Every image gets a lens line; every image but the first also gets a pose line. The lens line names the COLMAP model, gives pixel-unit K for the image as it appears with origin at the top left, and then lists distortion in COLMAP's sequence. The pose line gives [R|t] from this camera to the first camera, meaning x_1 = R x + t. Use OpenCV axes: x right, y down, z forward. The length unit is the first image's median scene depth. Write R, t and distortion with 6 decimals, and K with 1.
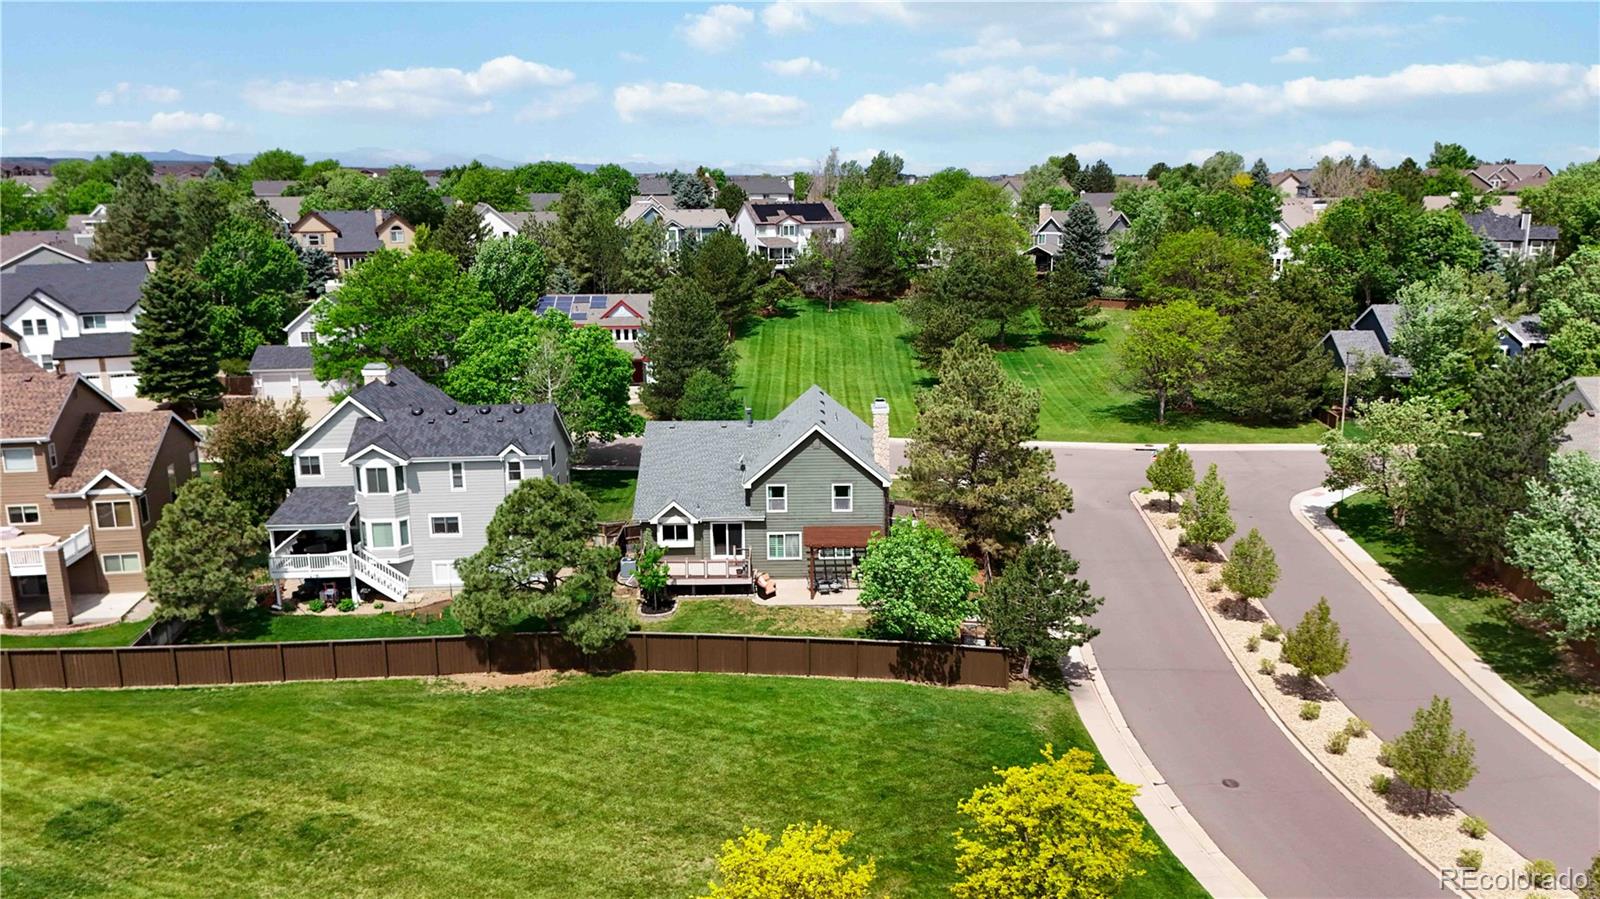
lens RADIAL K [[1191.9, 0, 791.4], [0, 1191.9, 433.2], [0, 0, 1]] dist [0.031296, -0.018085]
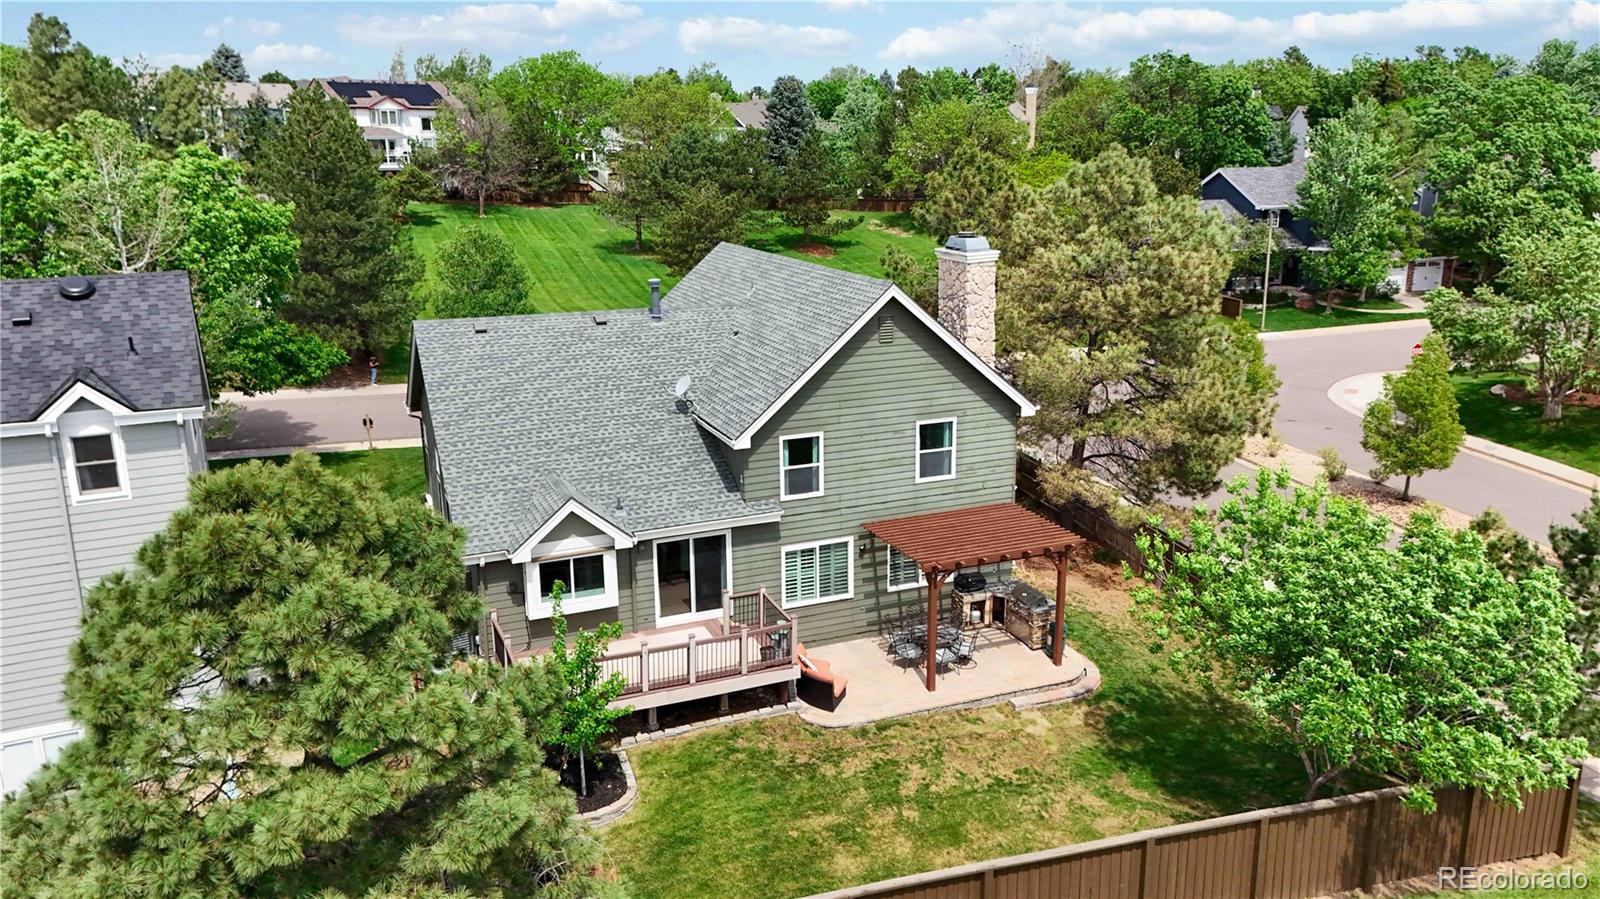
lens RADIAL K [[1191.9, 0, 799.0], [0, 1191.9, 444.1], [0, 0, 1]] dist [0.031296, -0.018085]
pose [[0.921022, -0.092585, 0.378348, -0.174479], [0.078876, 0.995548, 0.051610, 0.024364], [-0.381442, -0.017691, 0.924223, 0.601539]]
